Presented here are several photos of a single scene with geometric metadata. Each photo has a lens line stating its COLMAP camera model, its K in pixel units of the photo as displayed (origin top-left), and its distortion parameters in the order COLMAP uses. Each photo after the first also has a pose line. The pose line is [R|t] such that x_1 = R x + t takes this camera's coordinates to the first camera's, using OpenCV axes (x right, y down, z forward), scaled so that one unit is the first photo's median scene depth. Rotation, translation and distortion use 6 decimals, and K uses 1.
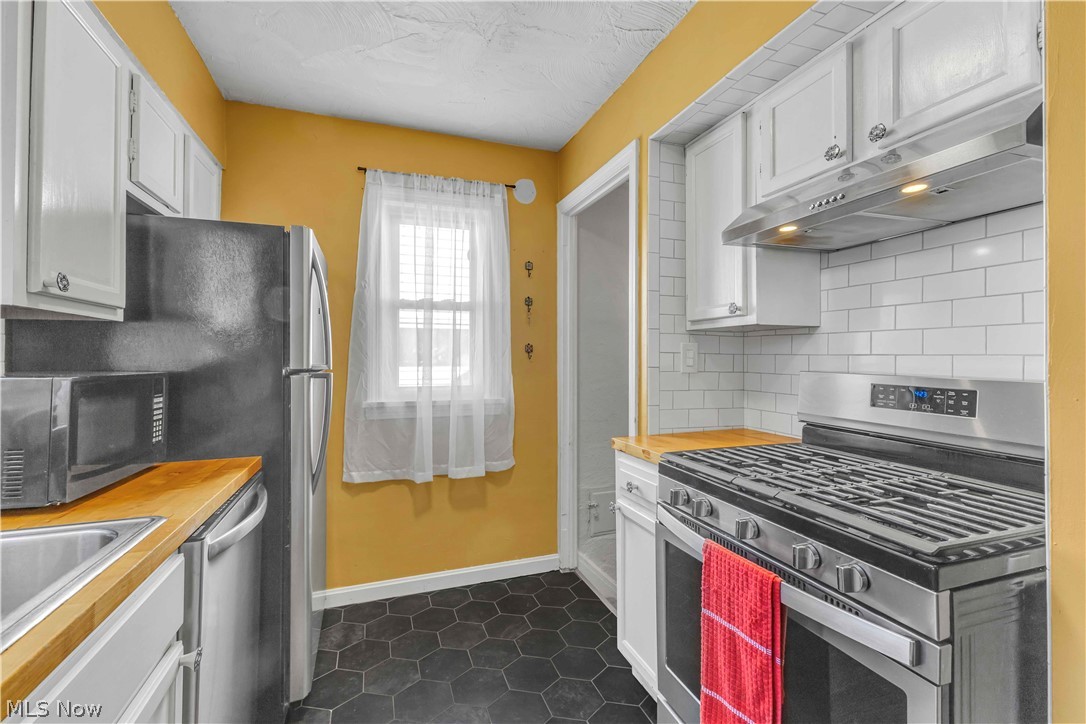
lens RADIAL K [[476.3, 0, 543.3], [0, 476.3, 355.4], [0, 0, 1]] dist [0.014386, -0.000210]
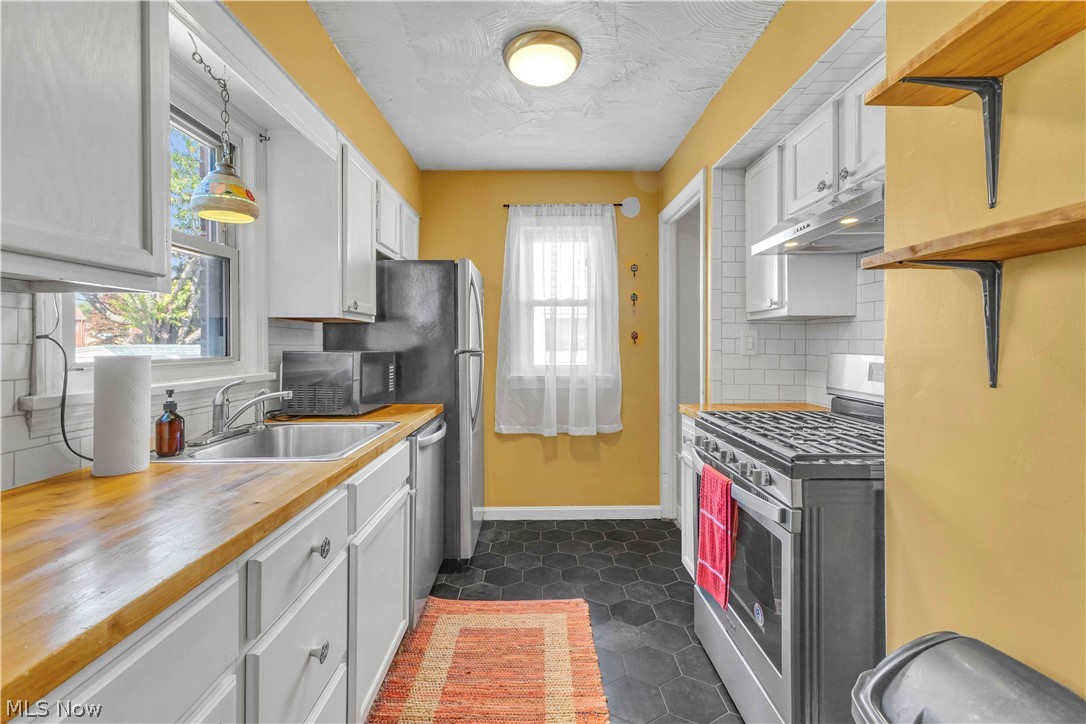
lens RADIAL K [[476.3, 0, 542.4], [0, 476.3, 353.7], [0, 0, 1]] dist [0.014386, -0.000210]
pose [[0.945987, 0.005416, -0.324159, 0.224307], [0.002792, 0.999687, 0.024848, 0.001859], [0.324192, -0.024411, 0.945676, -0.368571]]
